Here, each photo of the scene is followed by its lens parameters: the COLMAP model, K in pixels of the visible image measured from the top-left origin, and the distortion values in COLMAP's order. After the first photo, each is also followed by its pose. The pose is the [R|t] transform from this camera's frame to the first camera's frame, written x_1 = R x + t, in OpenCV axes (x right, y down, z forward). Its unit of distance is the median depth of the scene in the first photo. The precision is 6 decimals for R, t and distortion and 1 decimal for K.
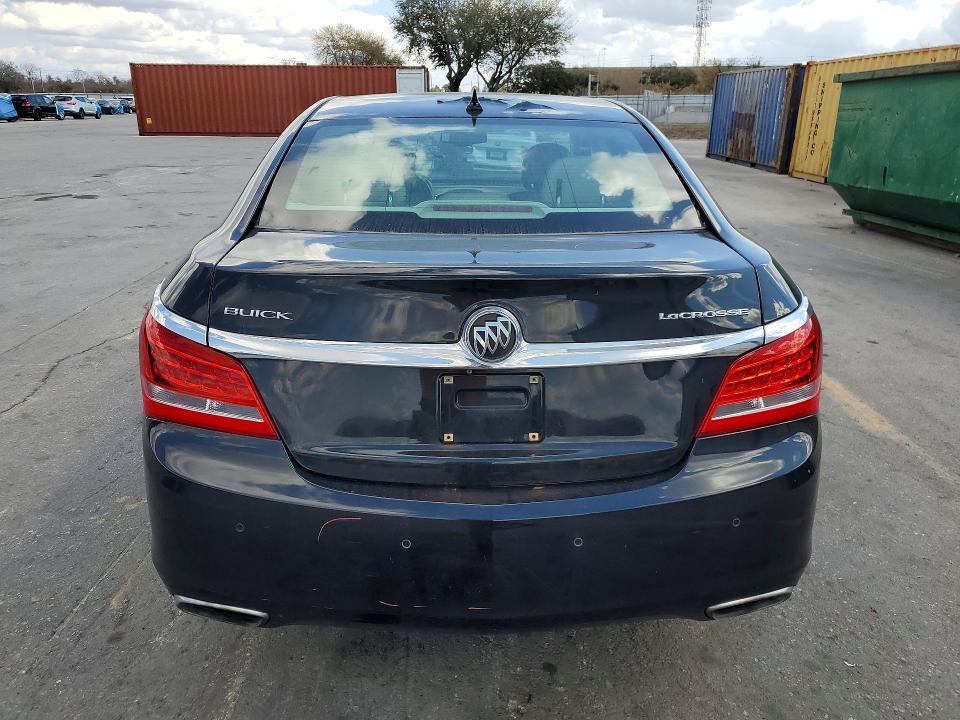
lens RADIAL K [[735.6, 0, 480.5], [0, 735.6, 359.8], [0, 0, 1]] dist [0.030770, -0.005574]
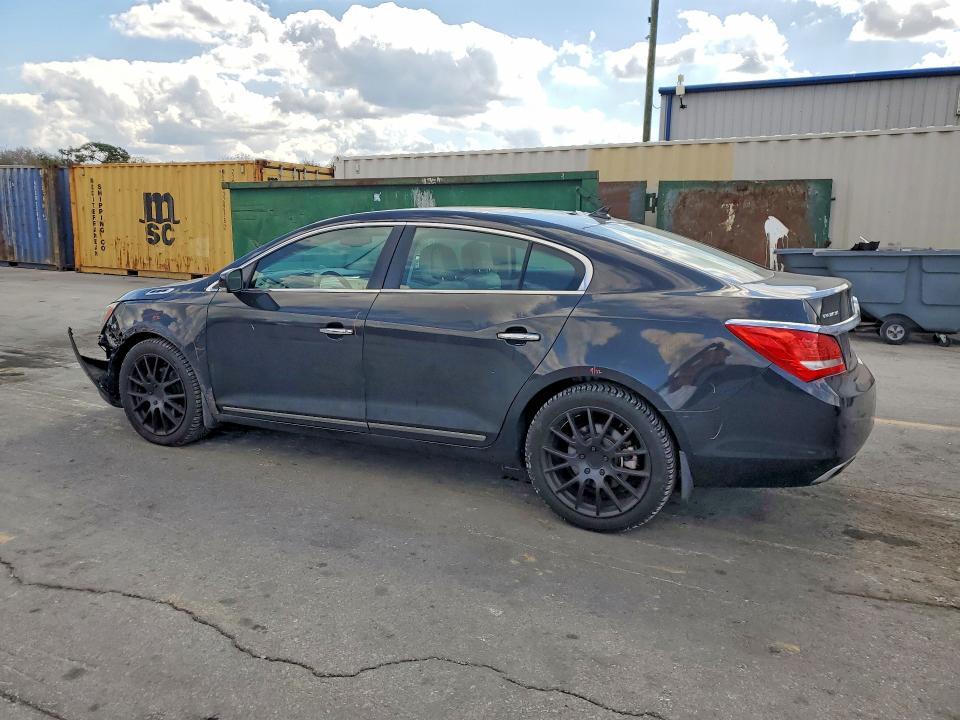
lens RADIAL K [[735.6, 0, 476.4], [0, 735.6, 354.9], [0, 0, 1]] dist [0.030770, -0.005574]
pose [[0.471131, -0.168850, 0.865751, -0.234783], [0.279011, 0.959638, 0.035327, -0.026300], [-0.836773, 0.224910, 0.499226, 0.073593]]
